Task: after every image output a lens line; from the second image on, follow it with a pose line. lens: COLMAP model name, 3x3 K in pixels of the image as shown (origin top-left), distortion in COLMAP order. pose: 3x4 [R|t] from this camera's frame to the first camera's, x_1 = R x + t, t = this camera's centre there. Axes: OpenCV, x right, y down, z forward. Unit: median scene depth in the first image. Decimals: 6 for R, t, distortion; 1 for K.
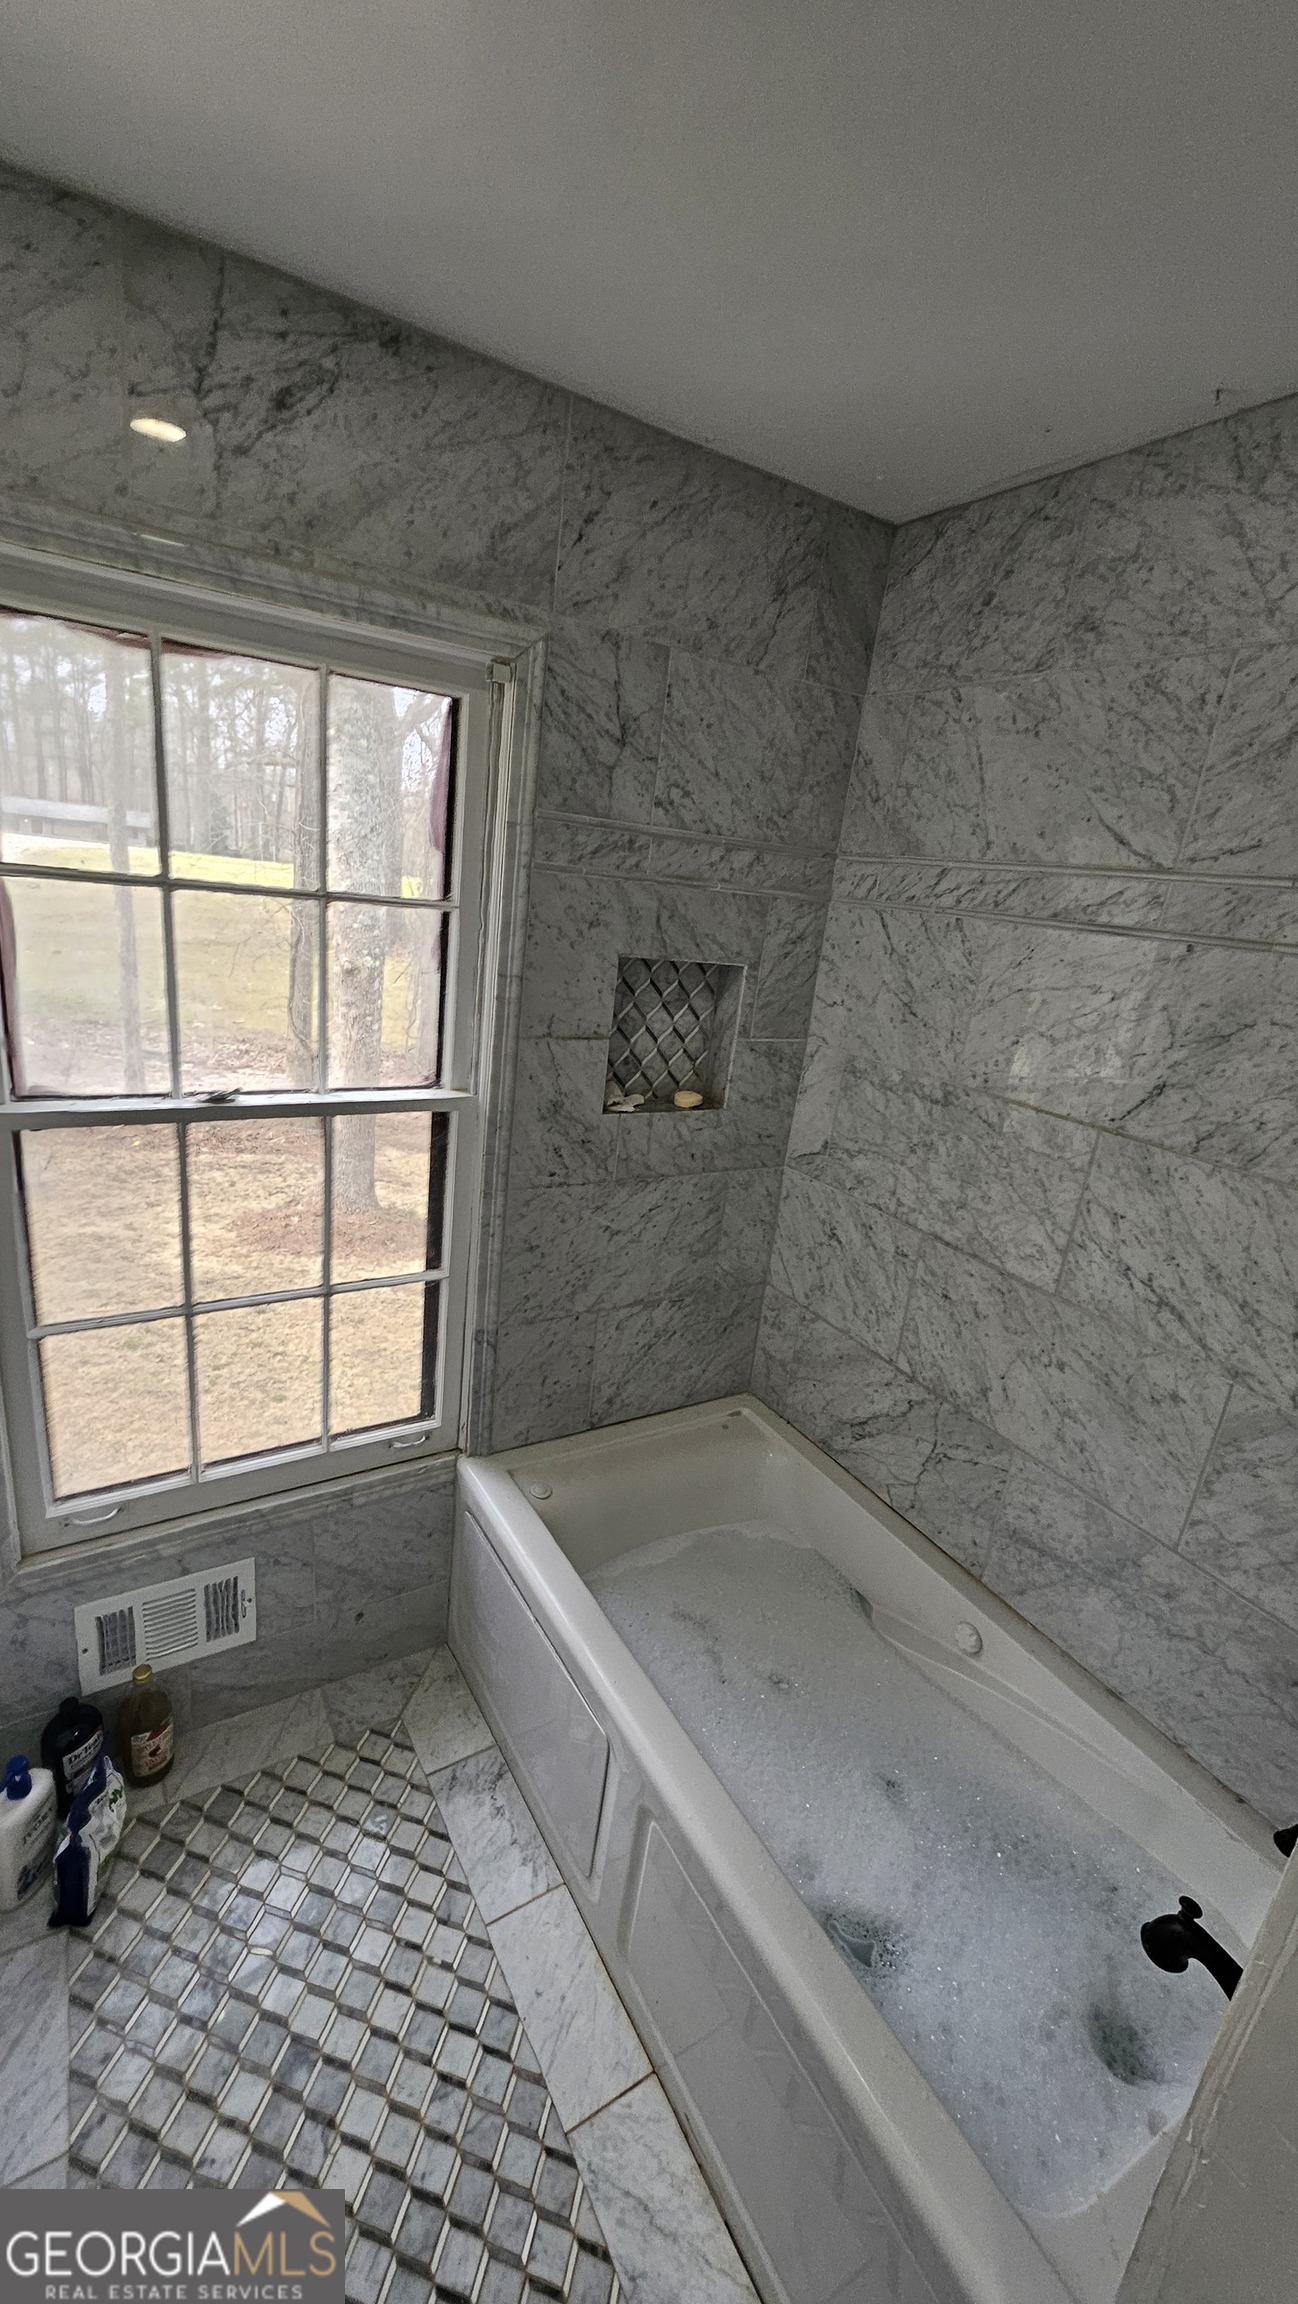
lens RADIAL K [[919.5, 0, 631.6], [0, 919.5, 1150.4], [0, 0, 1]] dist [0.004487, -0.000074]
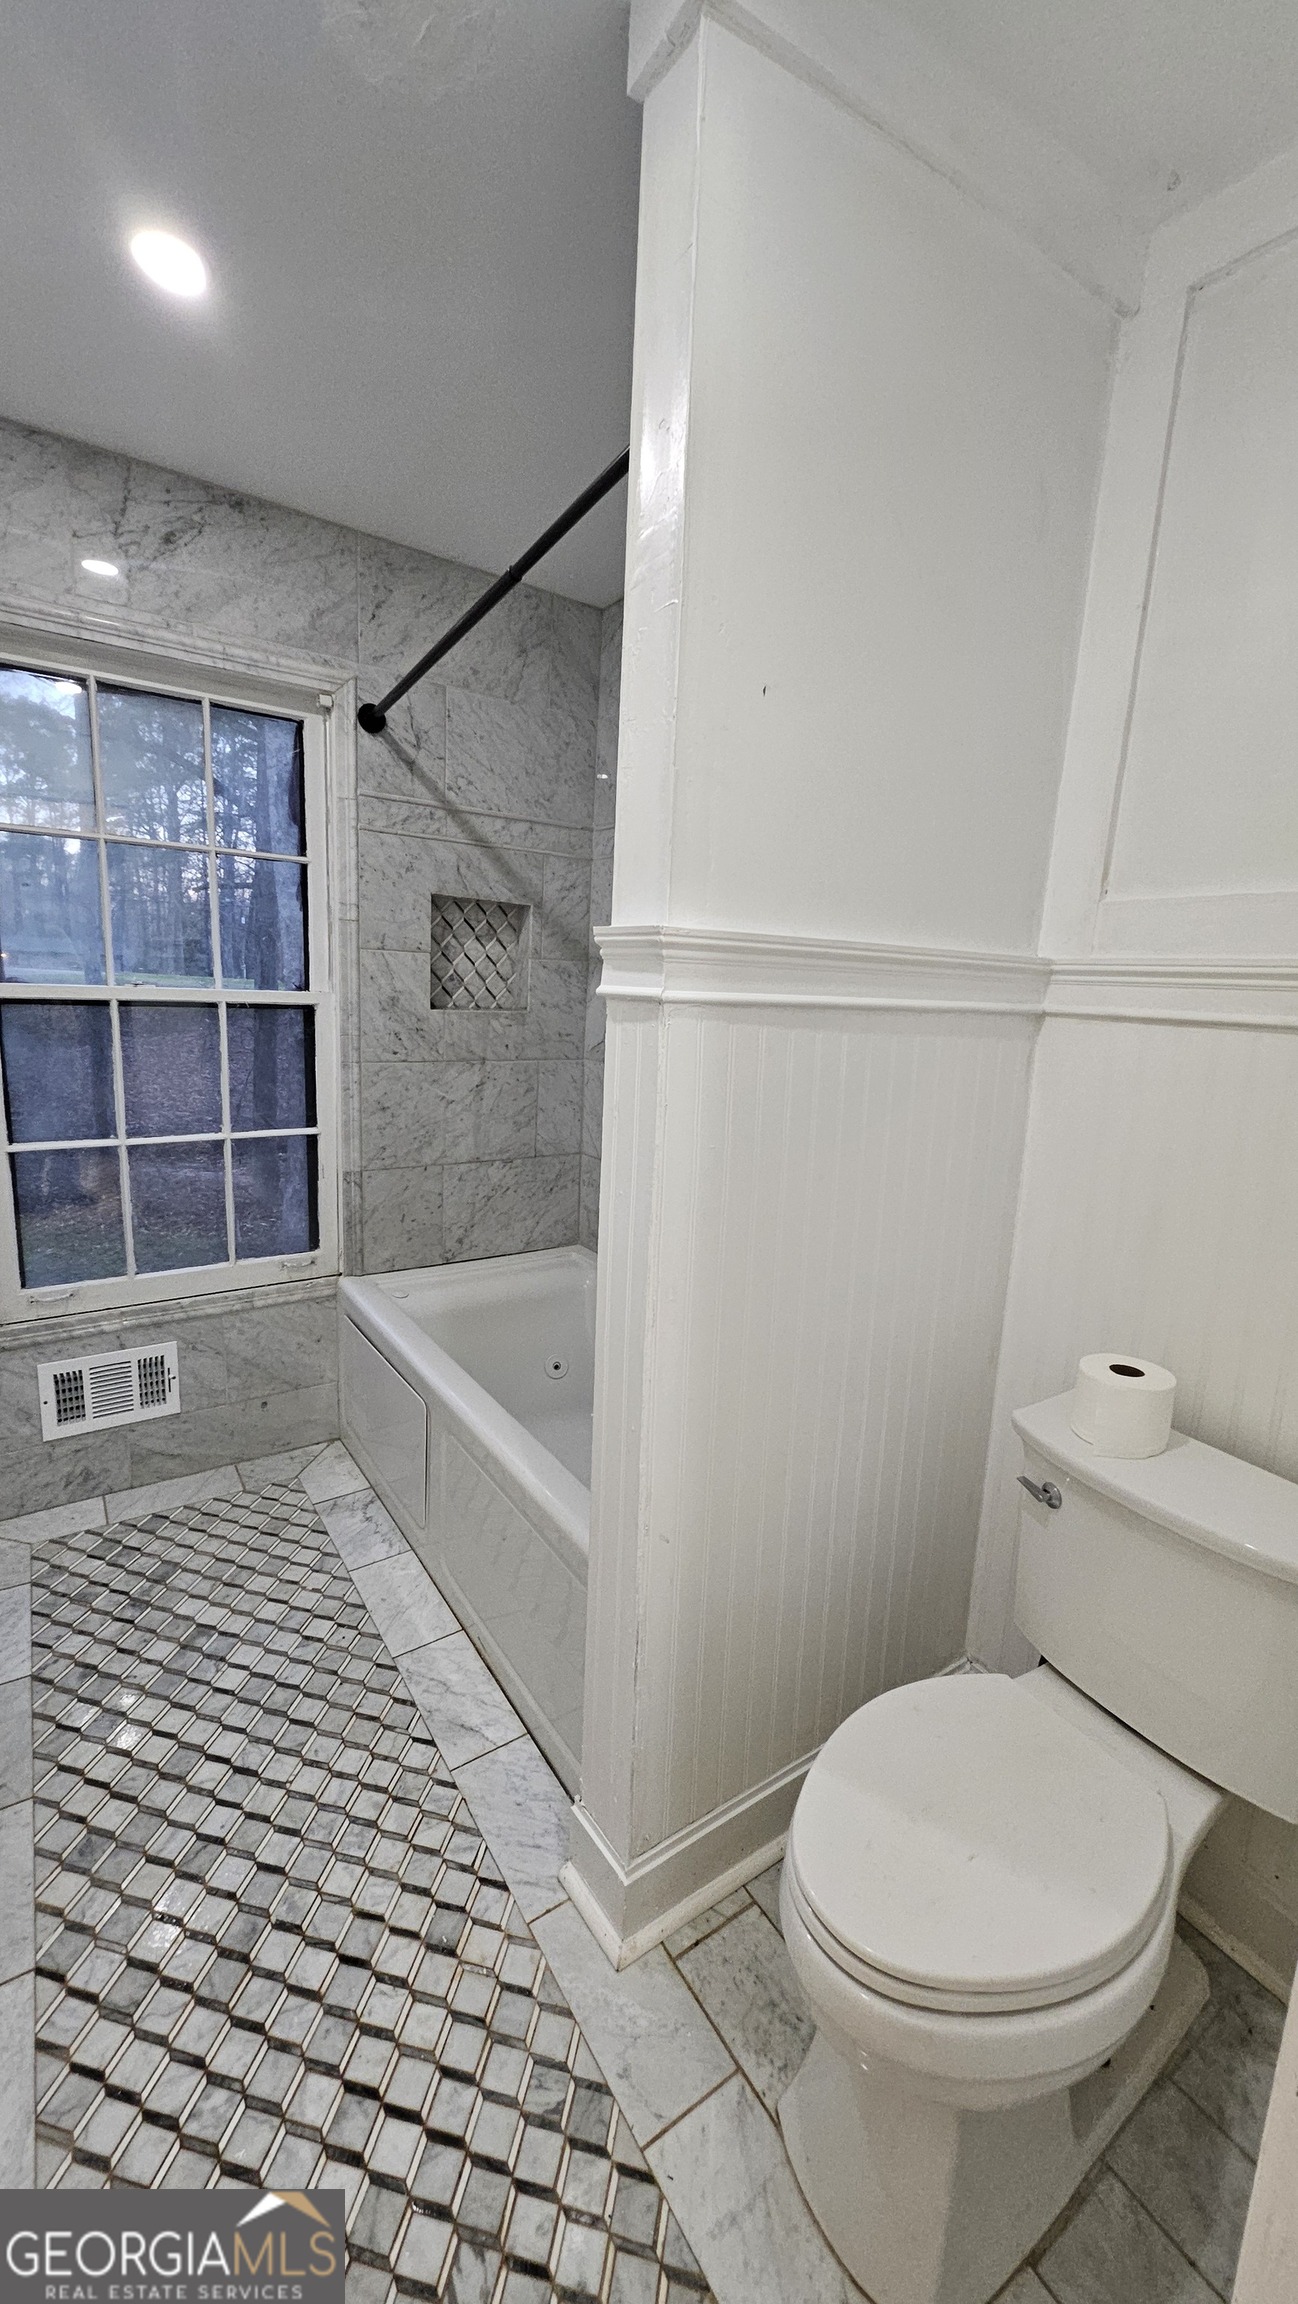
lens RADIAL K [[919.5, 0, 664.8], [0, 919.5, 1152.1], [0, 0, 1]] dist [0.004487, -0.000074]
pose [[0.996572, -0.067269, 0.048163, 0.260744], [0.072447, 0.990677, -0.115369, 0.391316], [-0.039953, 0.118463, 0.992154, -0.402276]]
